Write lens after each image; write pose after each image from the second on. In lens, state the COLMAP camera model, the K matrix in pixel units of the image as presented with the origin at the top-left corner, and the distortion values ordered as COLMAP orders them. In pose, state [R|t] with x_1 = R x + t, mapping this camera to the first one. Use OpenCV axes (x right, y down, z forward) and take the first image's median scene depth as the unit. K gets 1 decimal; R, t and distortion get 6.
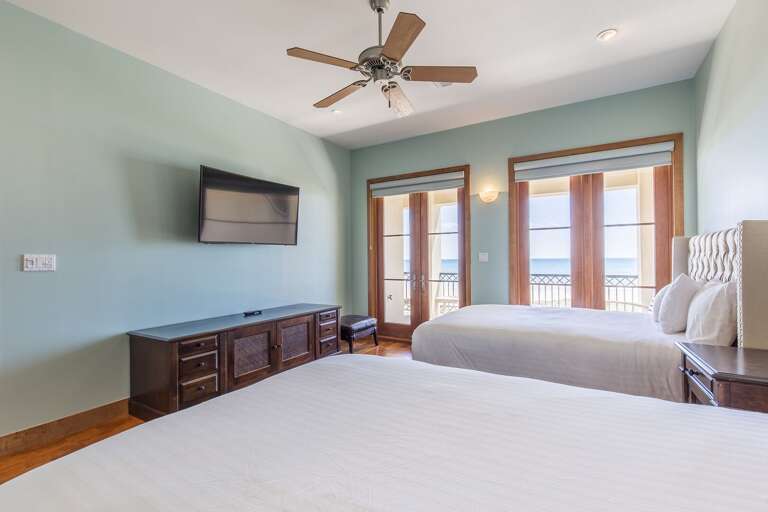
lens RADIAL K [[337.9, 0, 391.3], [0, 337.9, 256.4], [0, 0, 1]] dist [-0.000358, -0.000175]
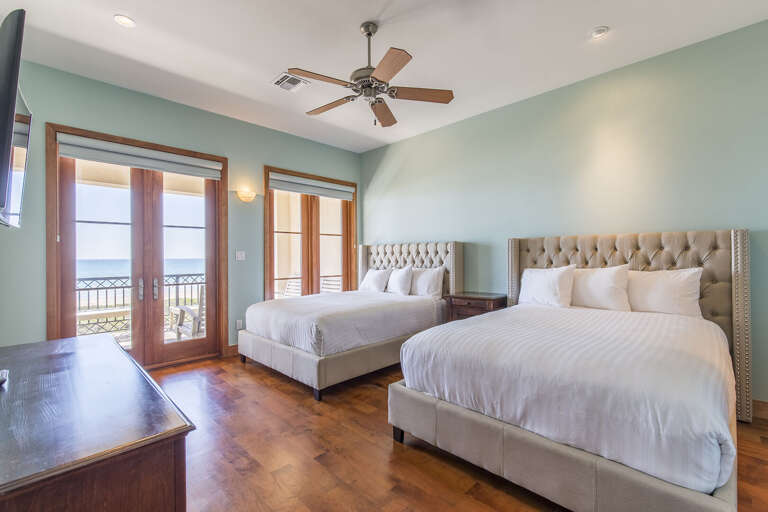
lens RADIAL K [[337.9, 0, 391.3], [0, 337.9, 256.4], [0, 0, 1]] dist [-0.000358, -0.000175]
pose [[0.237801, 0.005464, 0.971298, -0.564849], [-0.003789, 0.999982, -0.004698, 0.006598], [-0.971306, -0.002563, 0.237818, 0.318316]]
